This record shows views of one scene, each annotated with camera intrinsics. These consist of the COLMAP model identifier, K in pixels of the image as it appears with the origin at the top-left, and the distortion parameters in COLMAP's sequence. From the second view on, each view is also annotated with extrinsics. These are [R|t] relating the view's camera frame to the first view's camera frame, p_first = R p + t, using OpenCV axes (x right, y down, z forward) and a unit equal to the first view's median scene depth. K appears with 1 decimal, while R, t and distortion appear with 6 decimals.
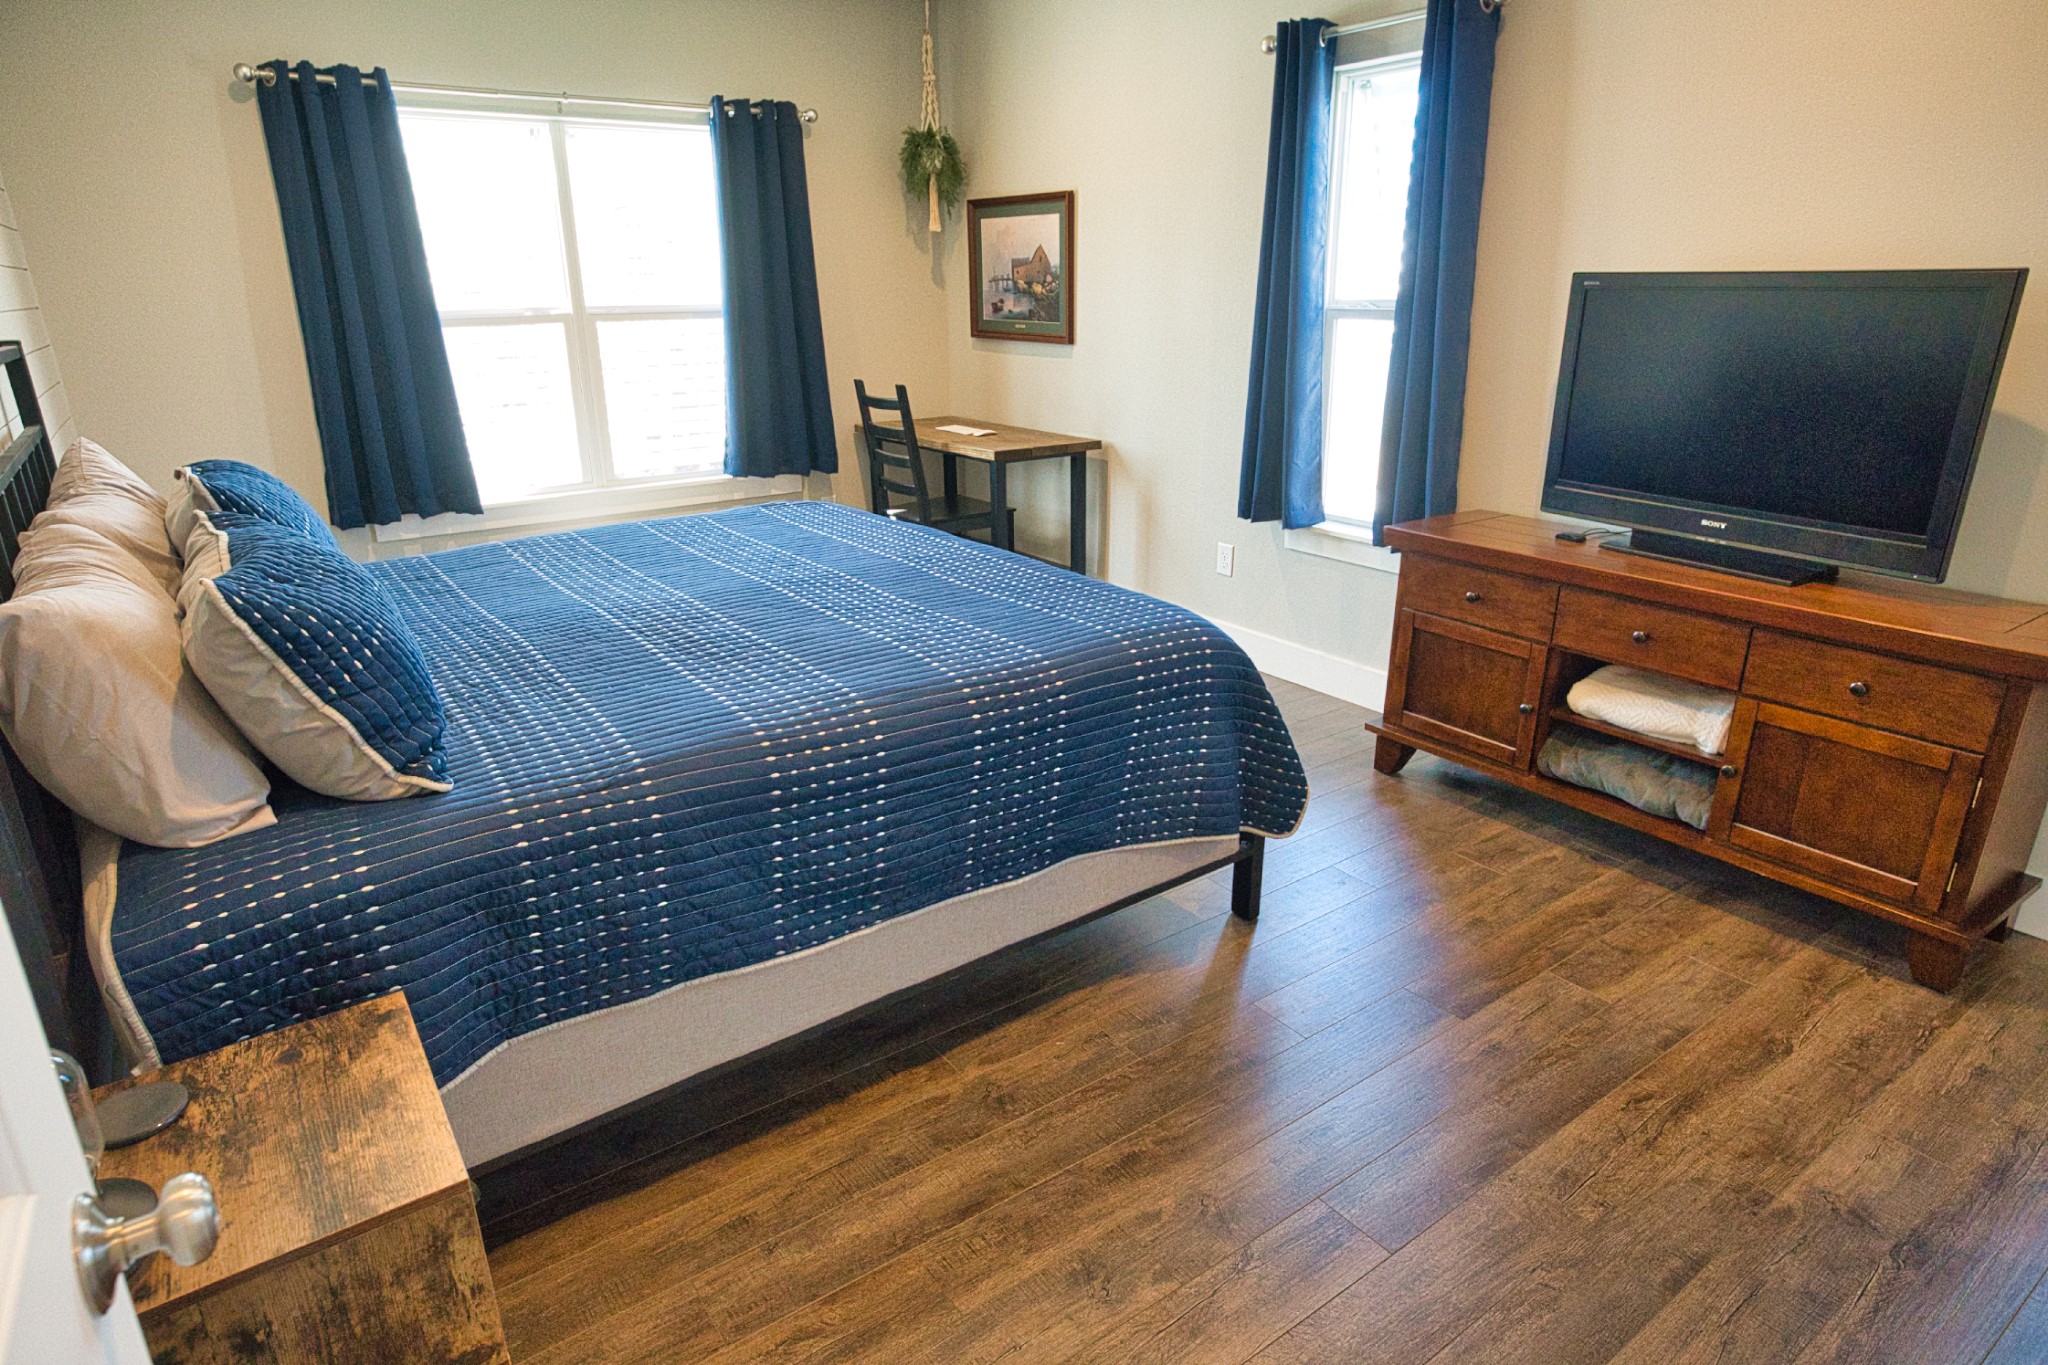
lens RADIAL K [[1170.8, 0, 1024.1], [0, 1170.8, 683.9], [0, 0, 1]] dist [-0.026724, 0.014866]
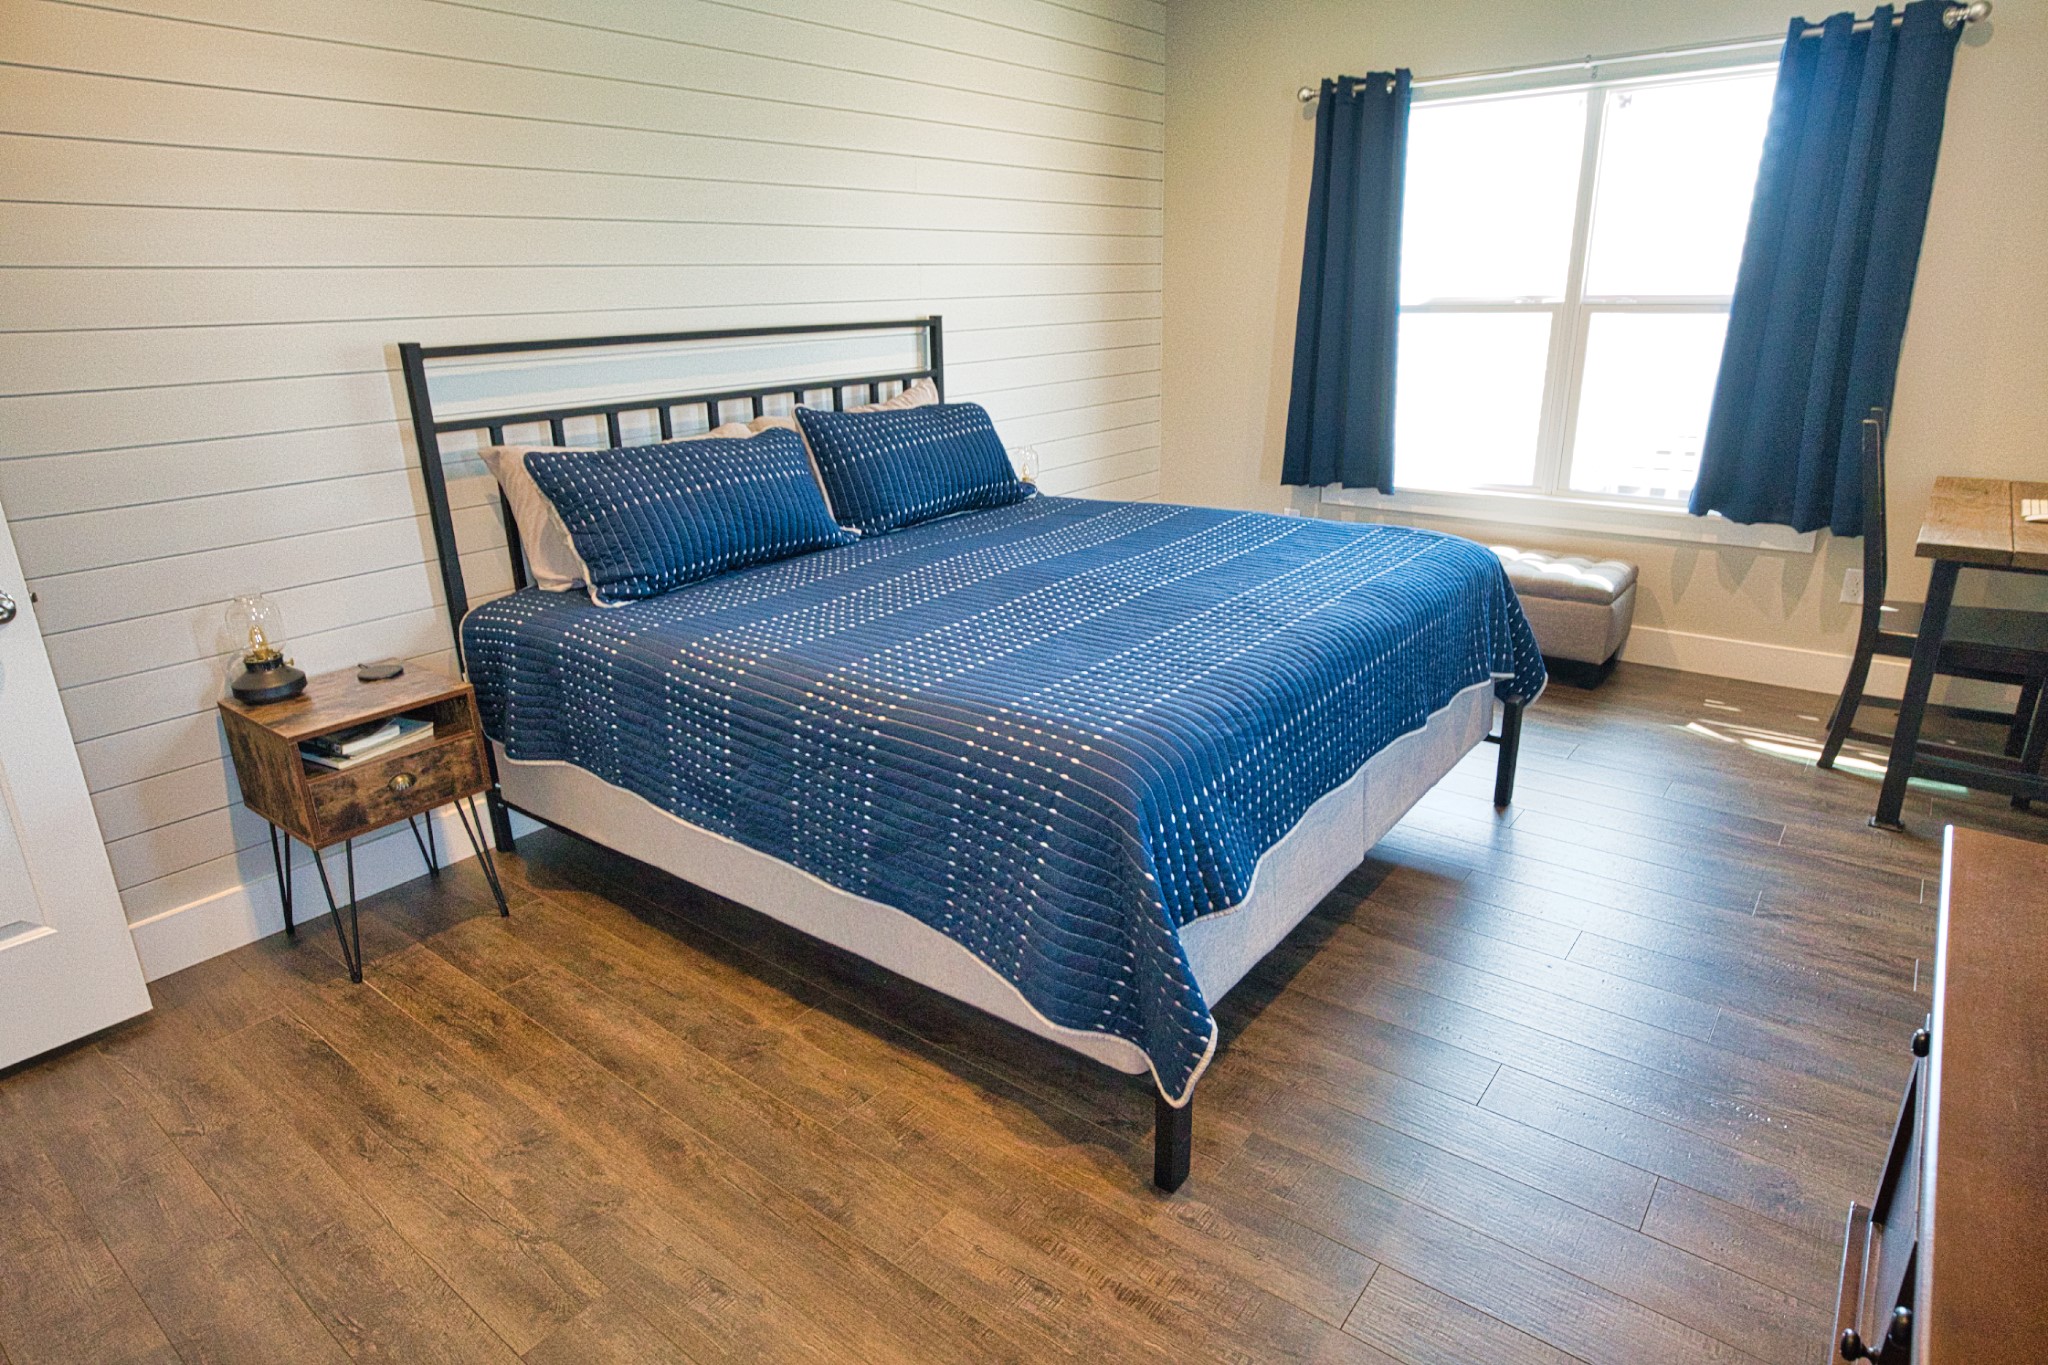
lens RADIAL K [[1170.8, 0, 1017.2], [0, 1170.8, 685.2], [0, 0, 1]] dist [-0.026724, 0.014866]
pose [[0.268267, 0.315396, -0.910252, 0.811324], [-0.294663, 0.926465, 0.234172, -0.248404], [0.917173, 0.205397, 0.341475, 0.696818]]
